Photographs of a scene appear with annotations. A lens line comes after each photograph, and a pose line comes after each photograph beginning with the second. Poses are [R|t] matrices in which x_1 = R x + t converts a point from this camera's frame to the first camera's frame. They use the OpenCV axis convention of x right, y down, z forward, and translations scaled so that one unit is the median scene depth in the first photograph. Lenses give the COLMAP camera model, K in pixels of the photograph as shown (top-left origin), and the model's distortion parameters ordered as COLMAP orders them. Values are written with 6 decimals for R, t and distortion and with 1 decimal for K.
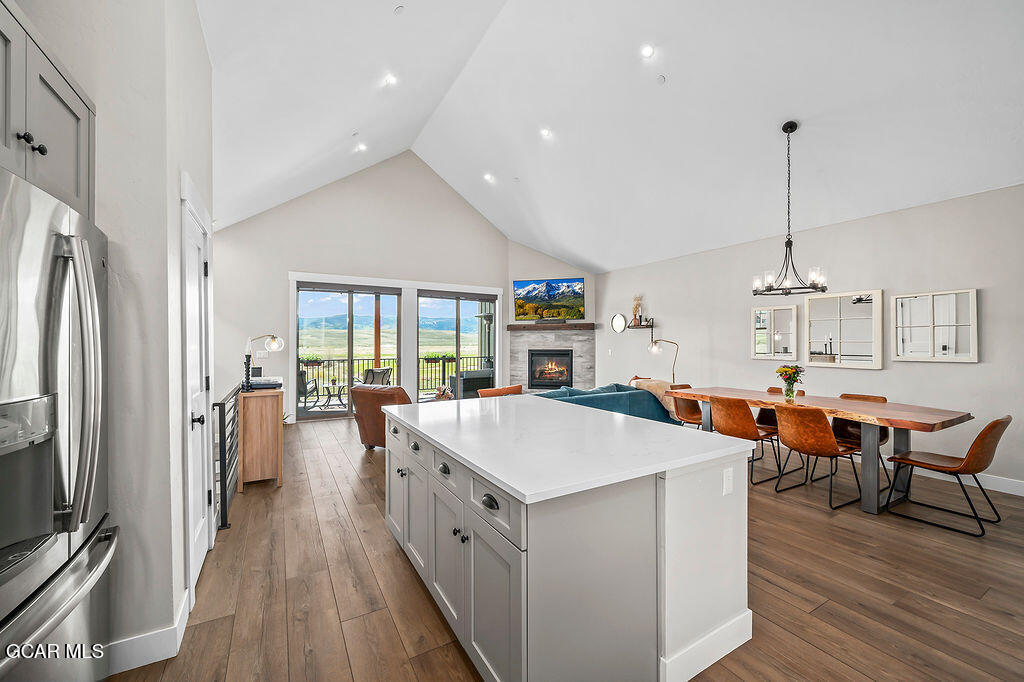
lens RADIAL K [[408.8, 0, 504.0], [0, 408.8, 341.7], [0, 0, 1]] dist [-0.011437, -0.000124]
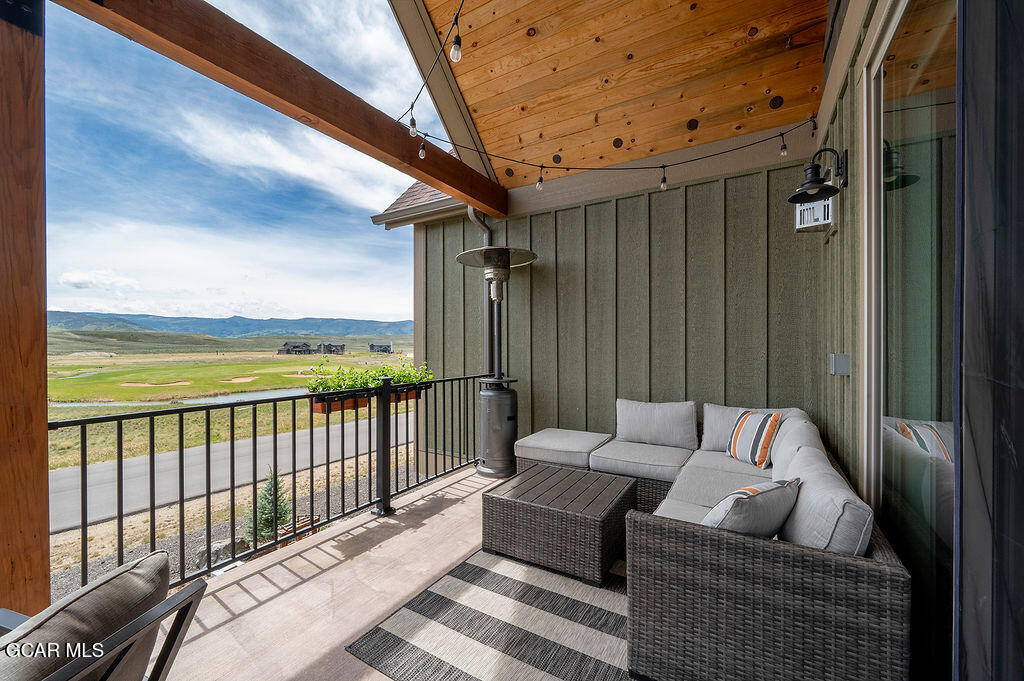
lens RADIAL K [[417.9, 0, 515.9], [0, 417.9, 343.9], [0, 0, 1]] dist [-0.000760, -0.000280]
pose [[0.870341, -0.000150, 0.492450, -0.275274], [0.003541, 0.999976, -0.005954, 0.016874], [-0.492437, 0.006926, 0.870321, 0.941388]]
